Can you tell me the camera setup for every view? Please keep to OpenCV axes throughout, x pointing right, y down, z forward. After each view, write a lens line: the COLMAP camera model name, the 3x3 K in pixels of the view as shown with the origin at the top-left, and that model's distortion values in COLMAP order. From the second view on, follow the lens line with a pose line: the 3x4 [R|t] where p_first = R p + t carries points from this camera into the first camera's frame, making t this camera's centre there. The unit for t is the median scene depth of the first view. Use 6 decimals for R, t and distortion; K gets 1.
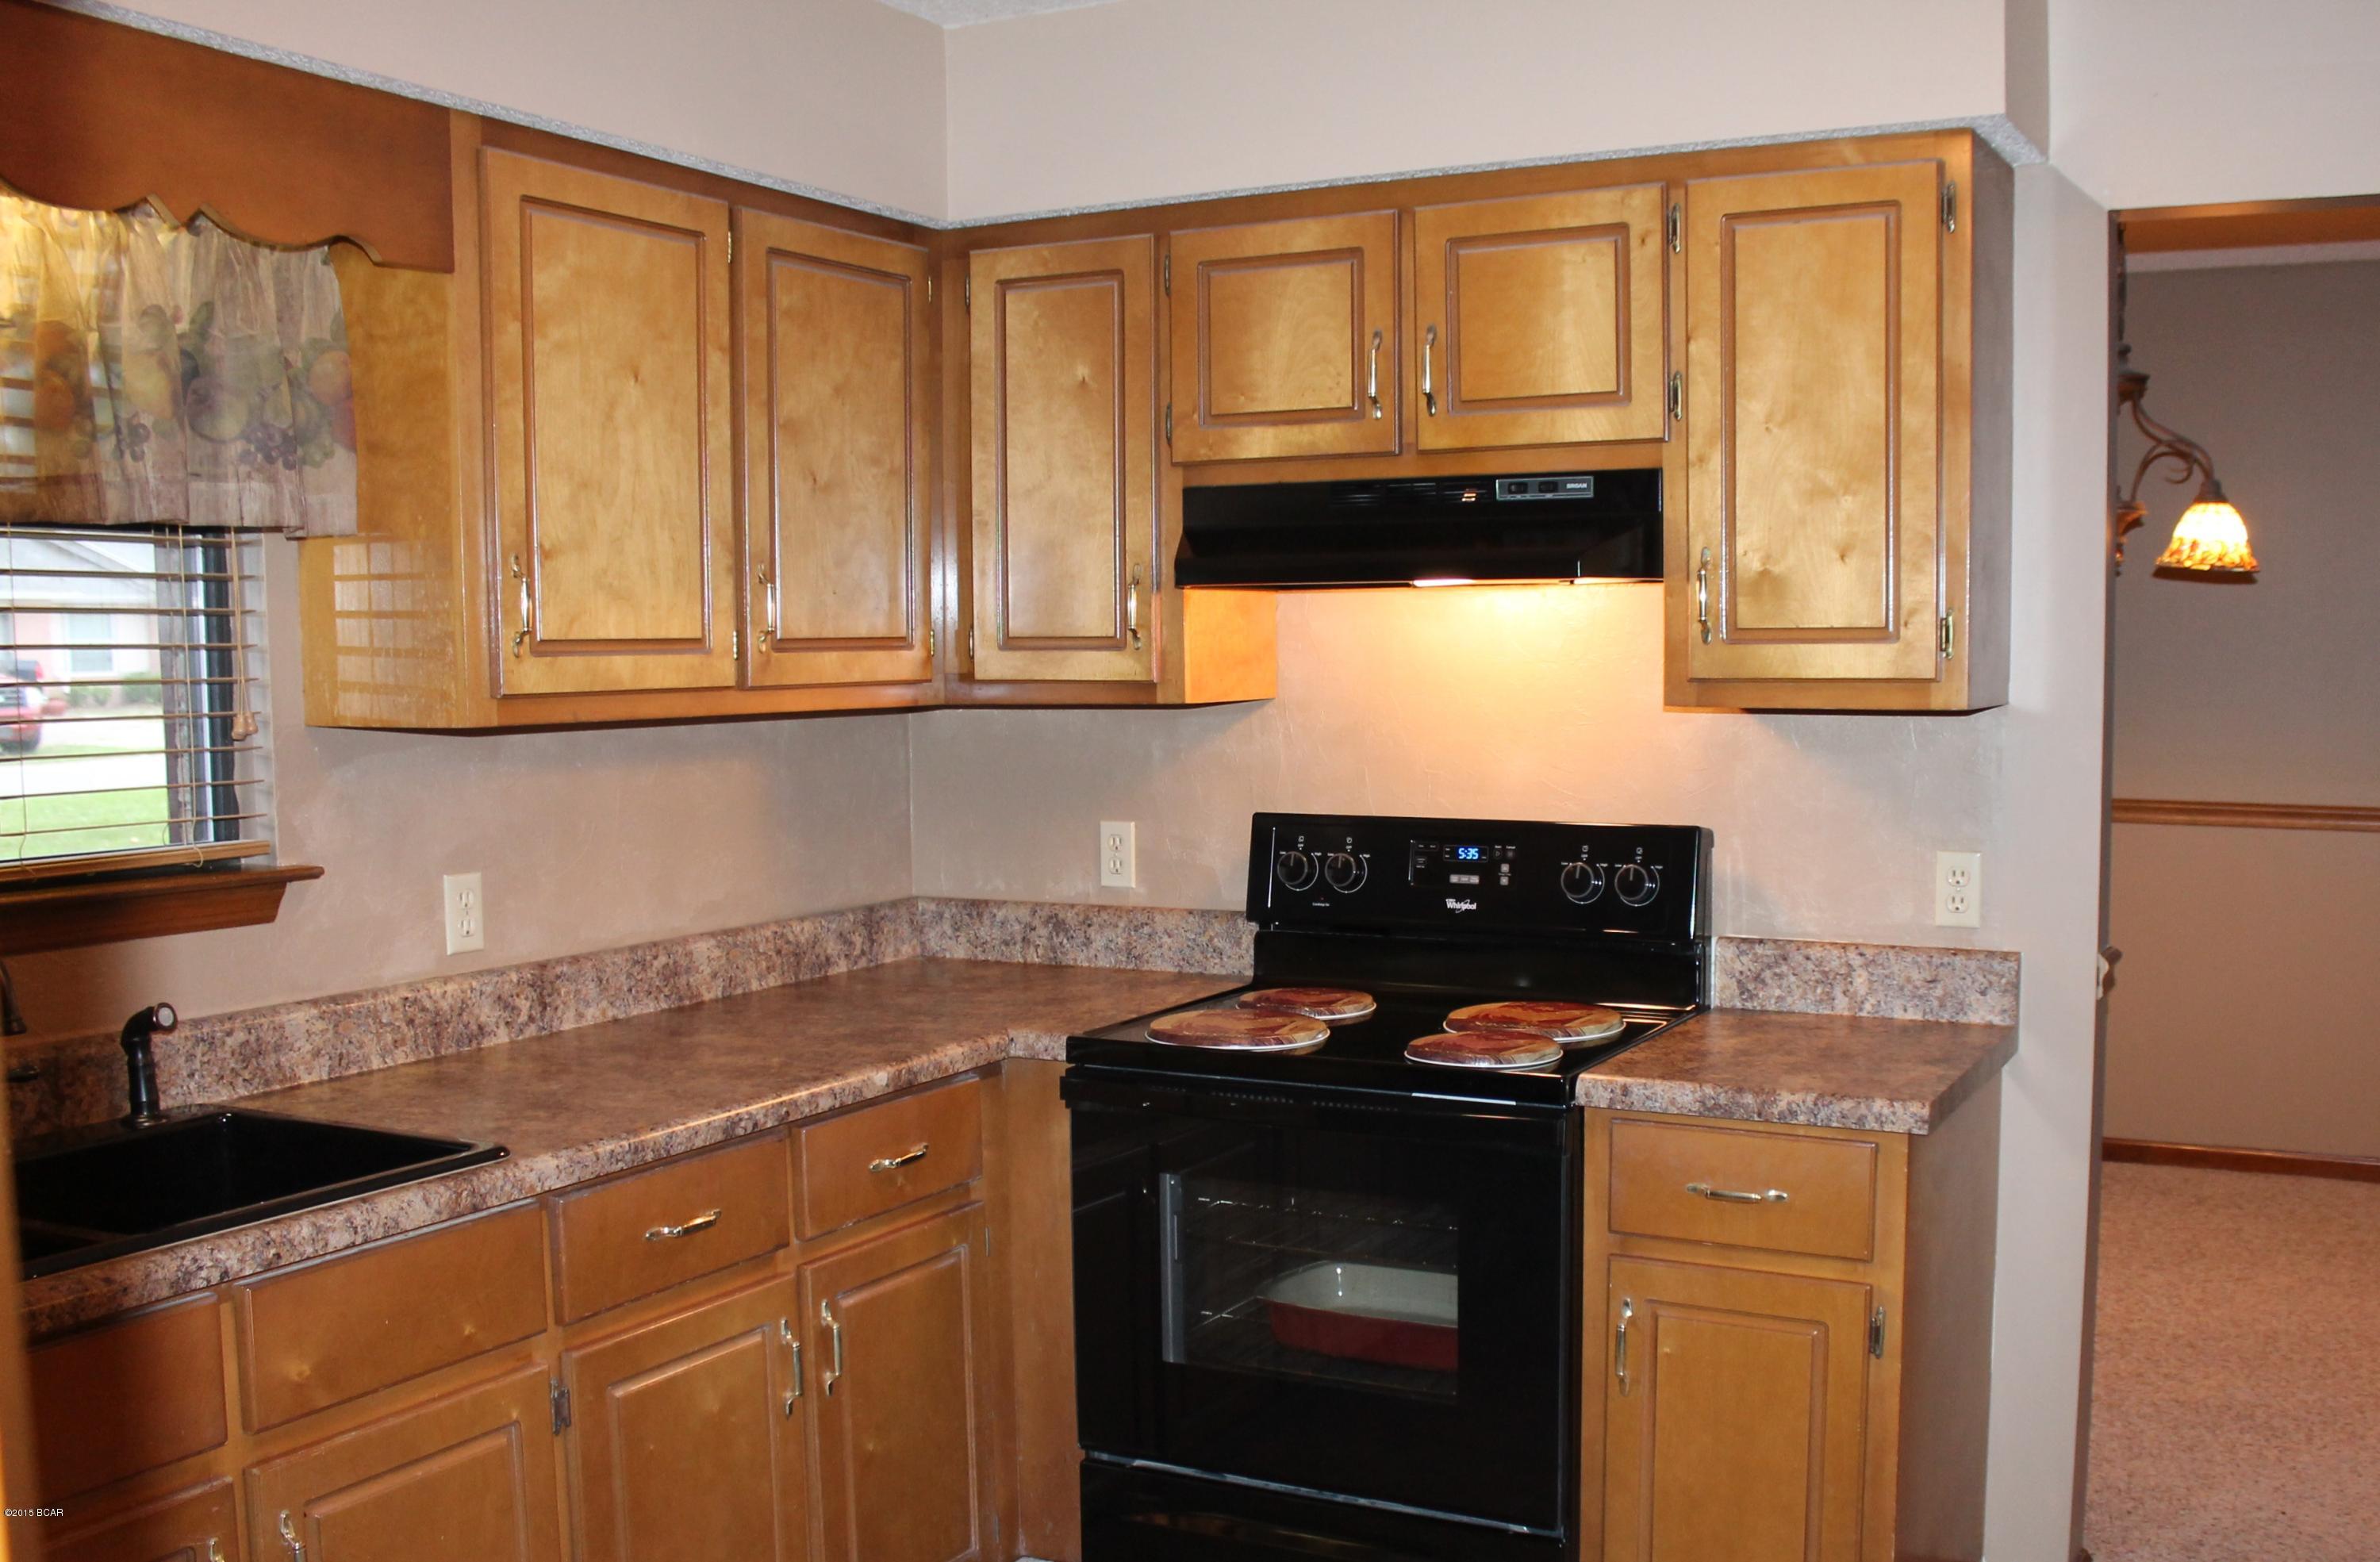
lens RADIAL K [[2392.6, 0, 1187.6], [0, 2392.6, 866.1], [0, 0, 1]] dist [-0.014158, 0.003368]
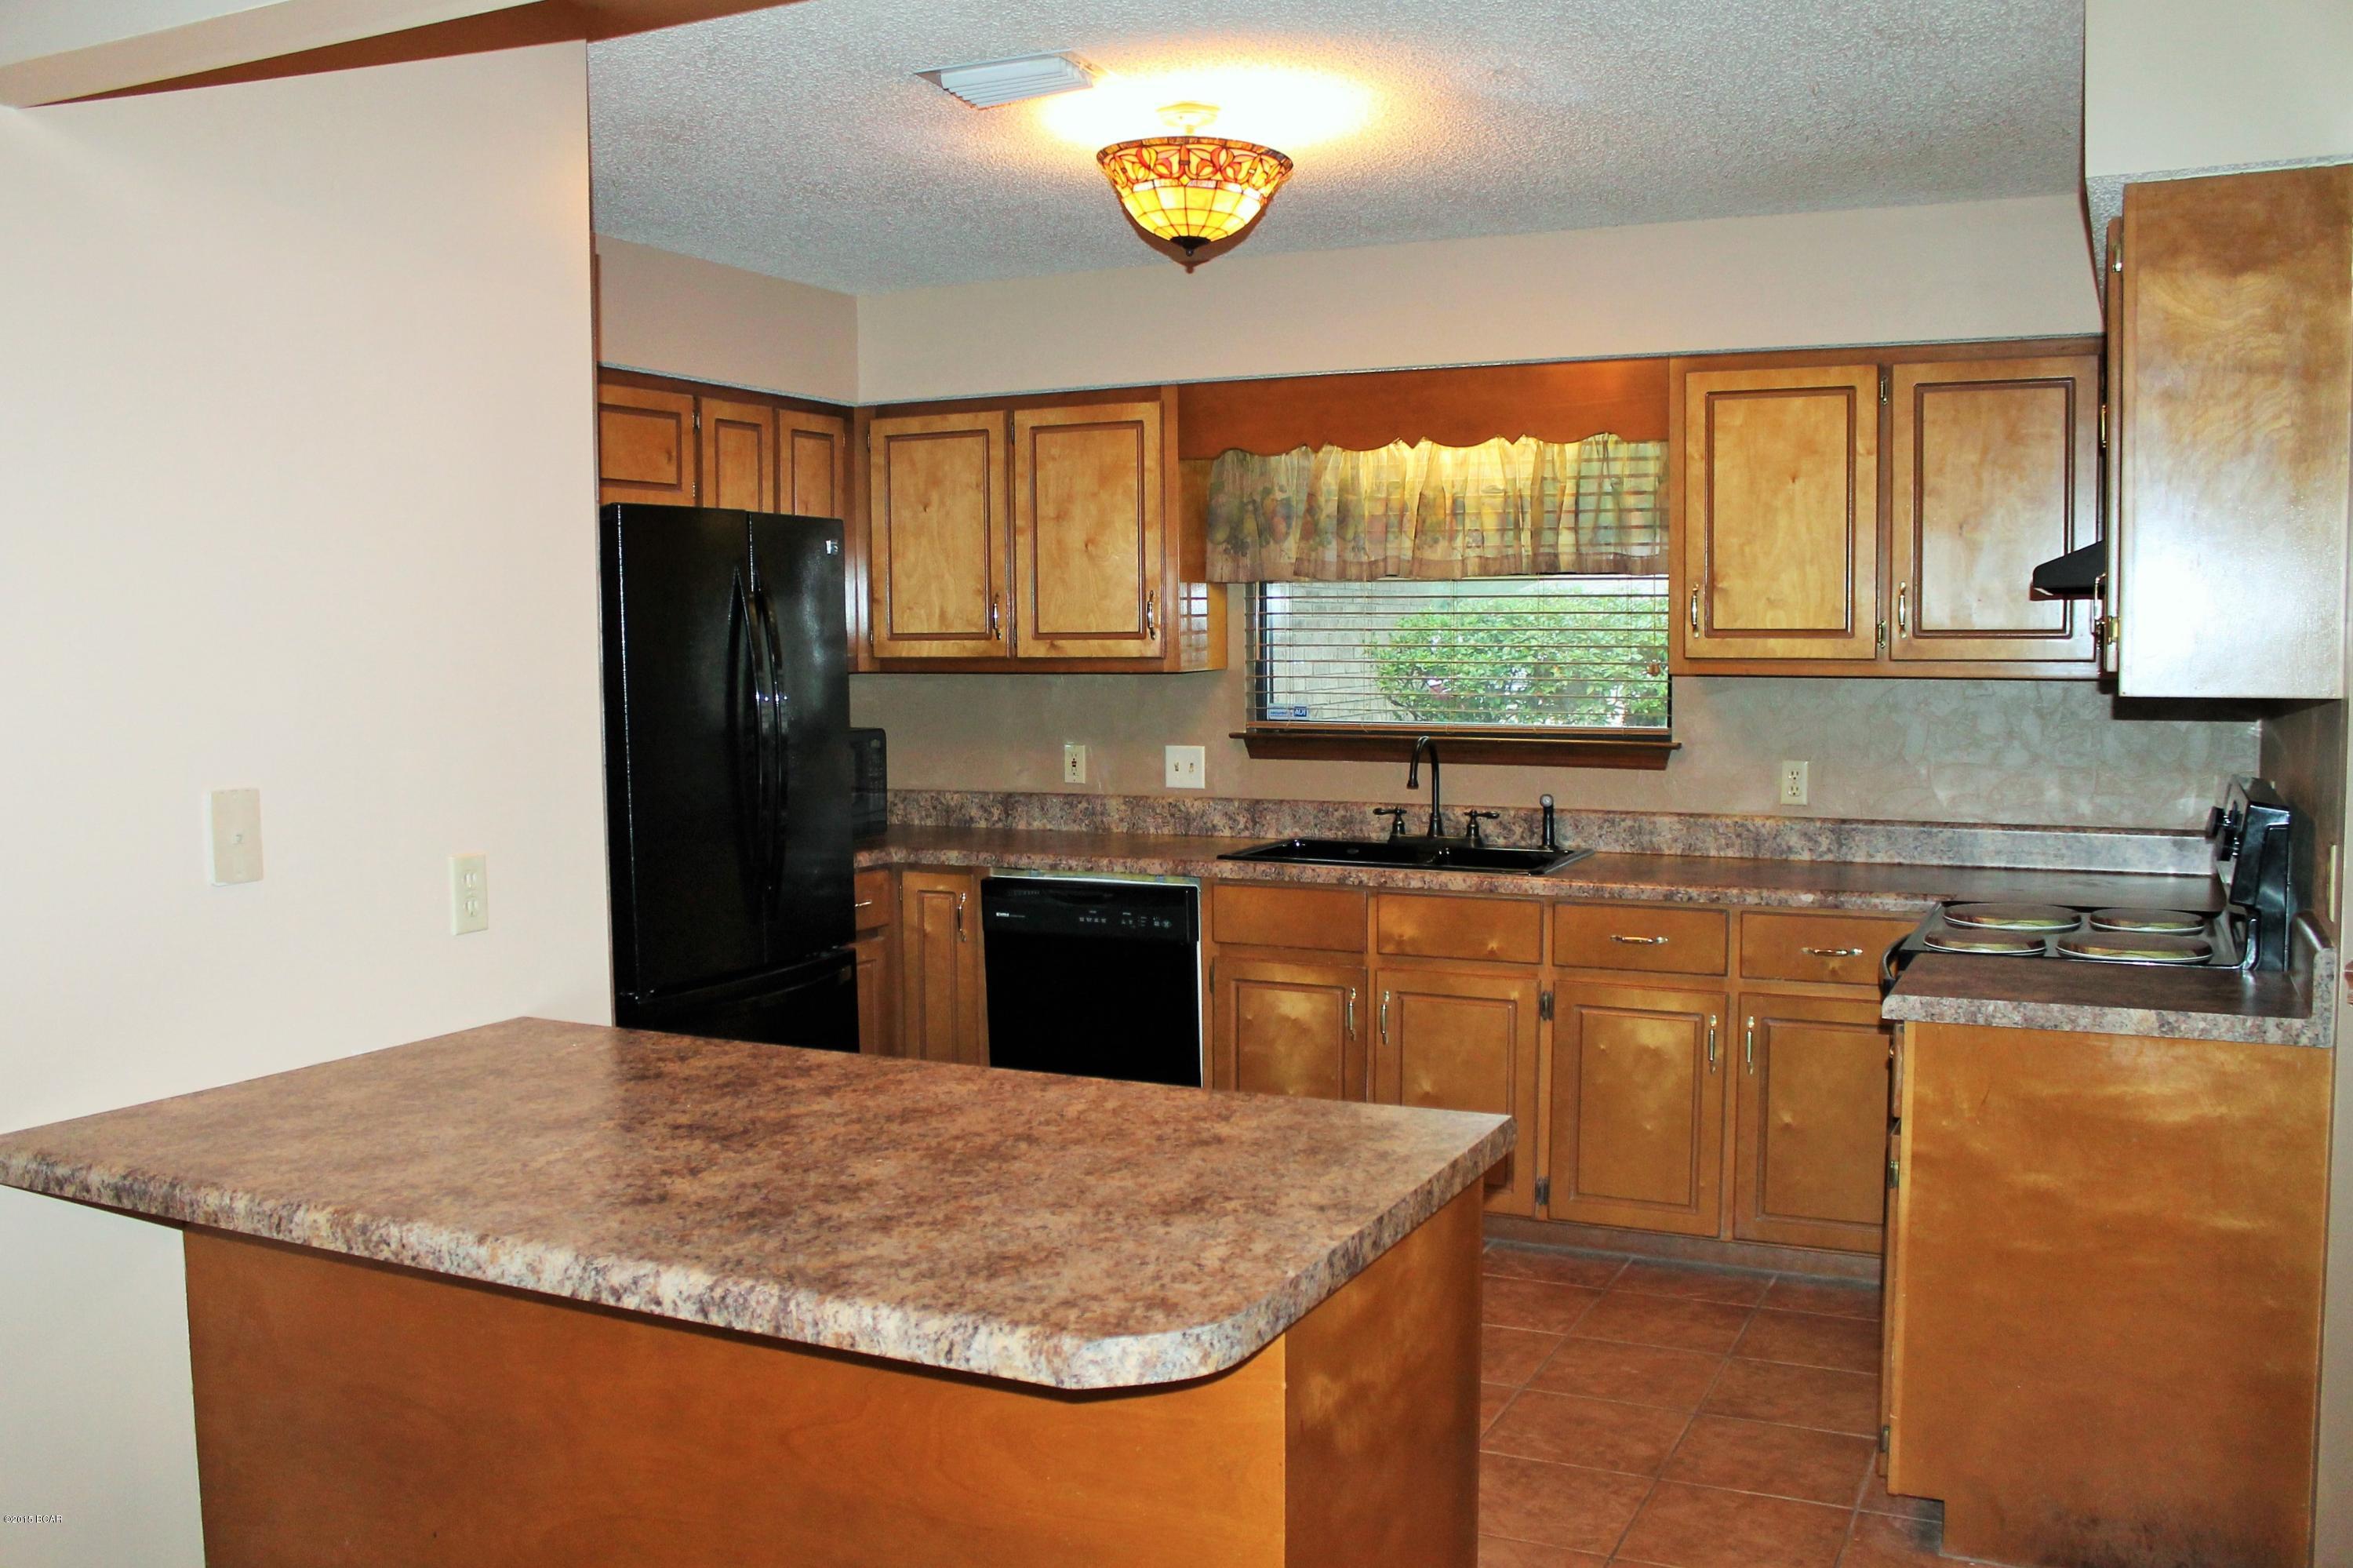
lens RADIAL K [[2066.9, 0, 1132.9], [0, 2066.9, 787.4], [0, 0, 1]] dist [-0.173806, 0.189057]
pose [[0.055513, 0.086859, -0.994673, 1.254095], [-0.090086, 0.992582, 0.081648, -0.059969], [0.994386, 0.085073, 0.062926, 0.453737]]
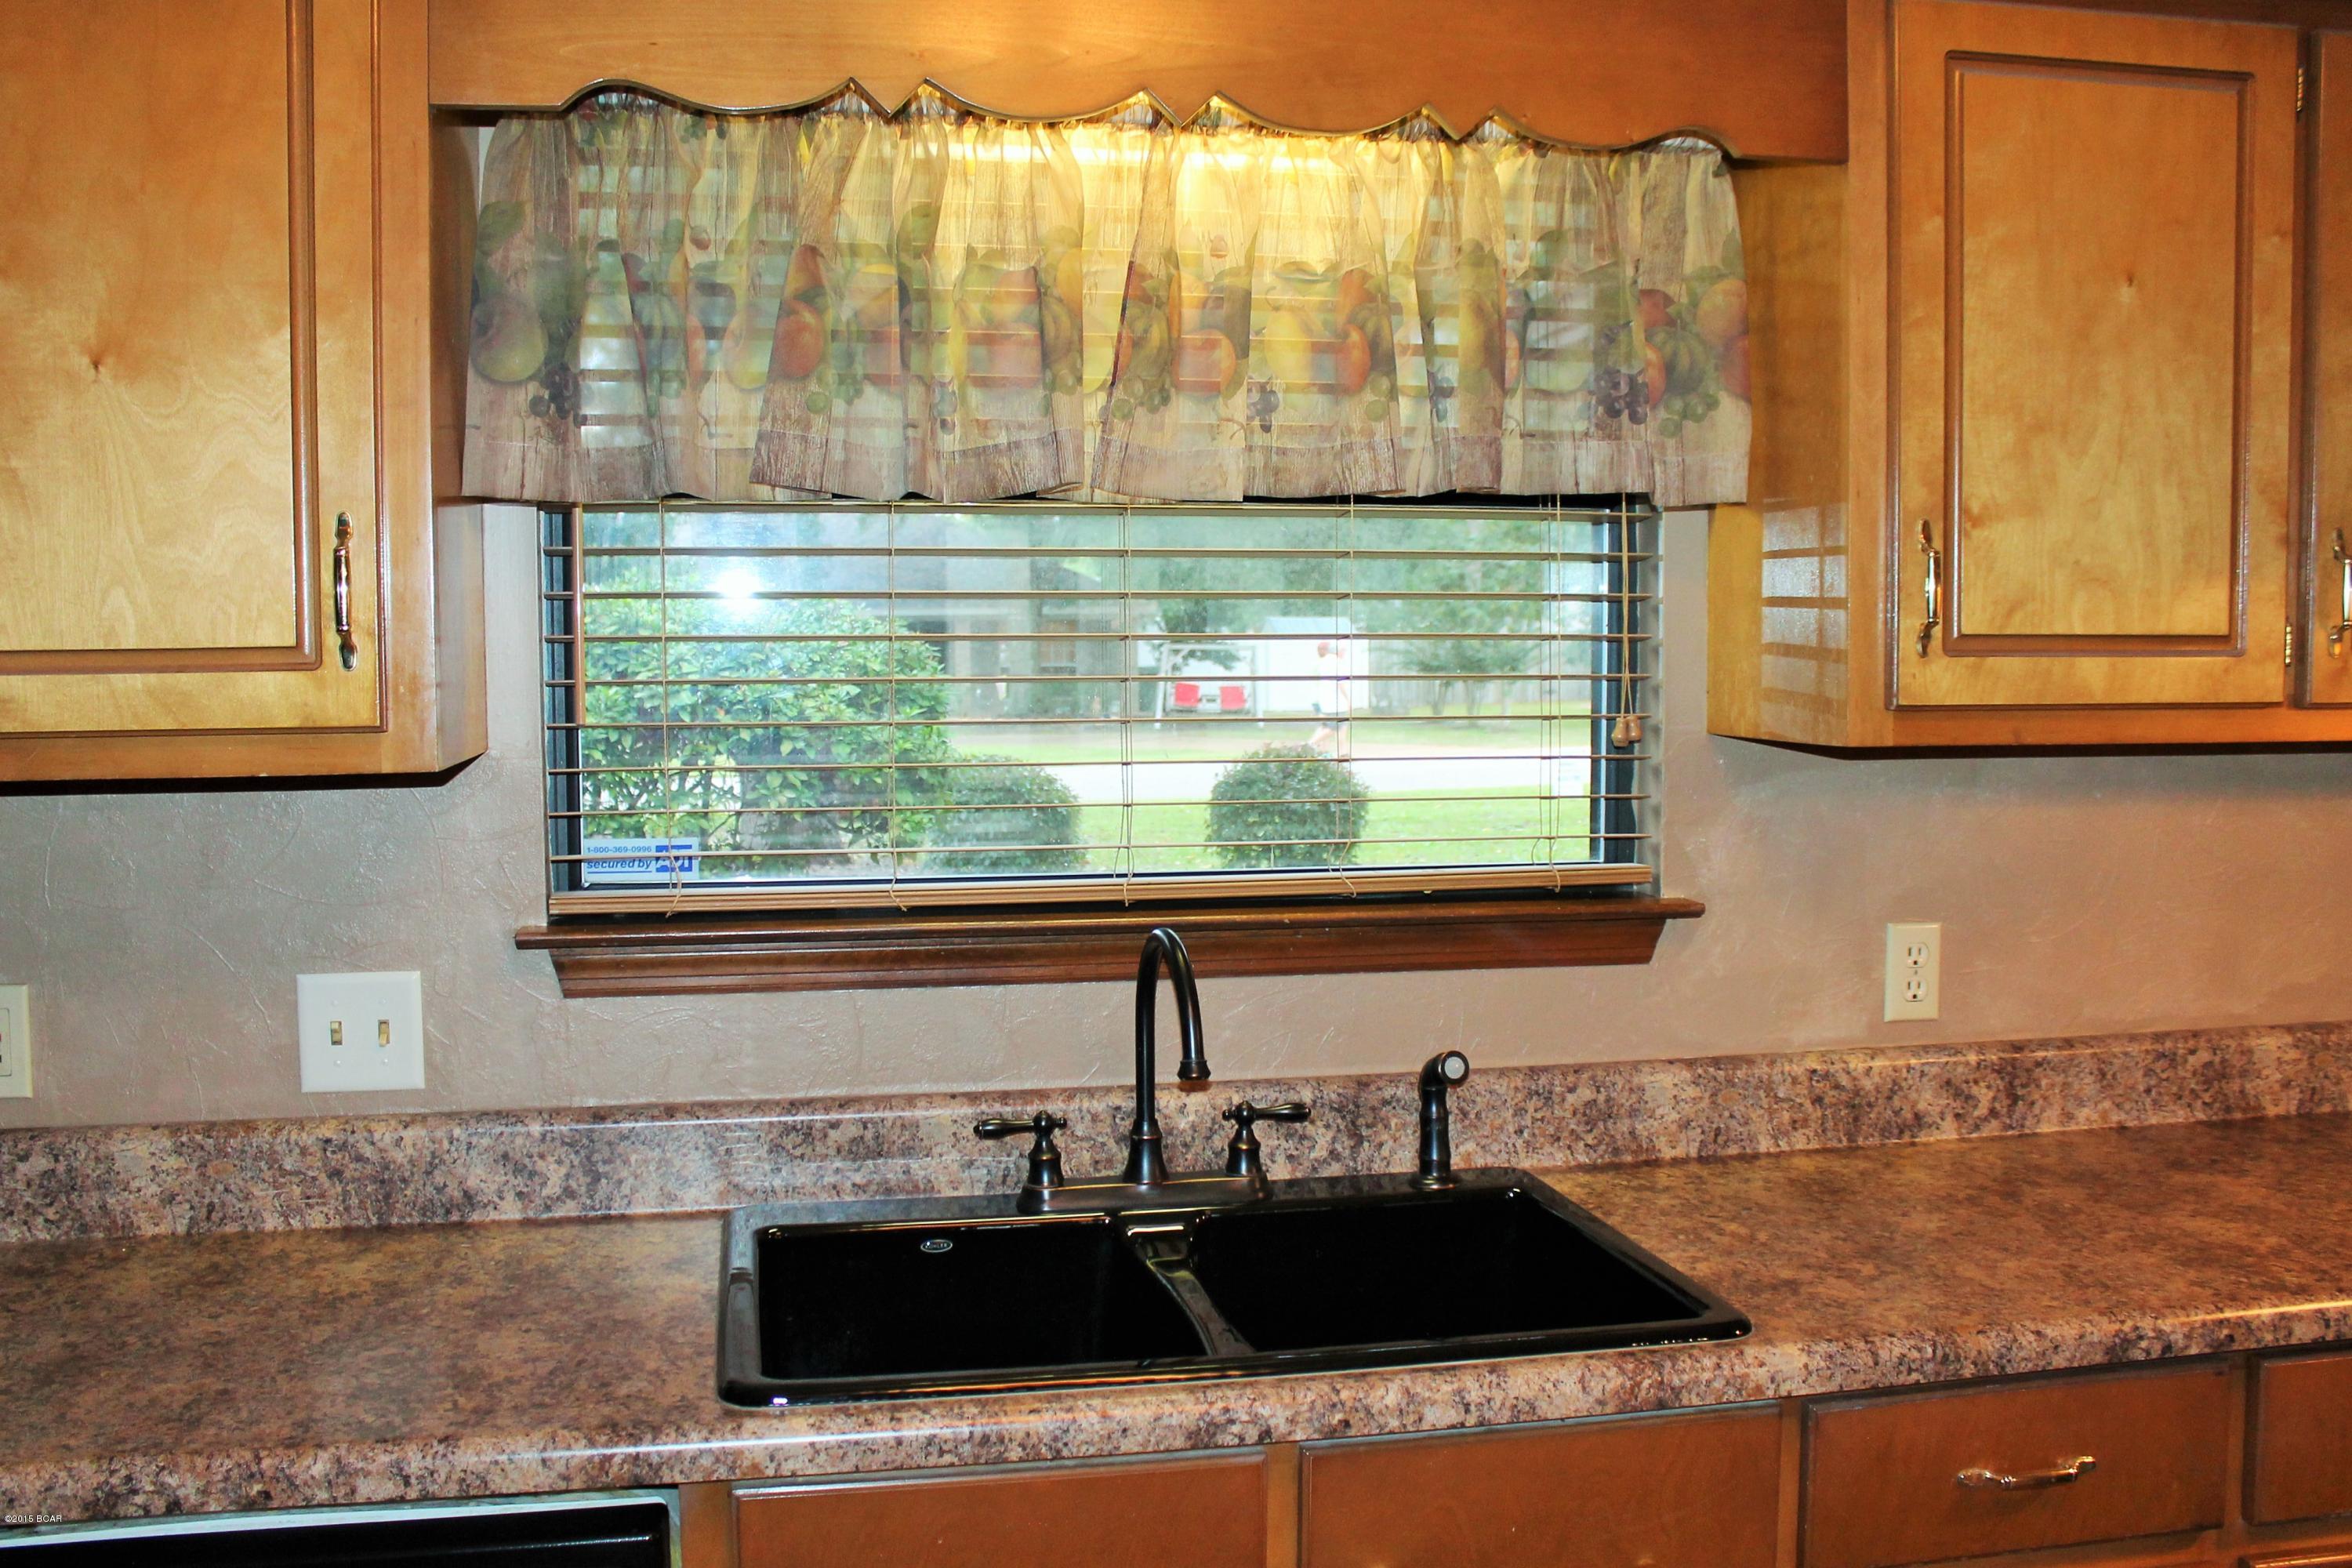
lens RADIAL K [[2102.8, 0, 1125.9], [0, 2102.8, 778.6], [0, 0, 1]] dist [-0.137558, 0.106102]
pose [[0.645740, 0.057357, -0.761400, 0.055686], [-0.075053, 0.997114, 0.011461, -0.036003], [0.759860, 0.049745, 0.648181, 0.372523]]
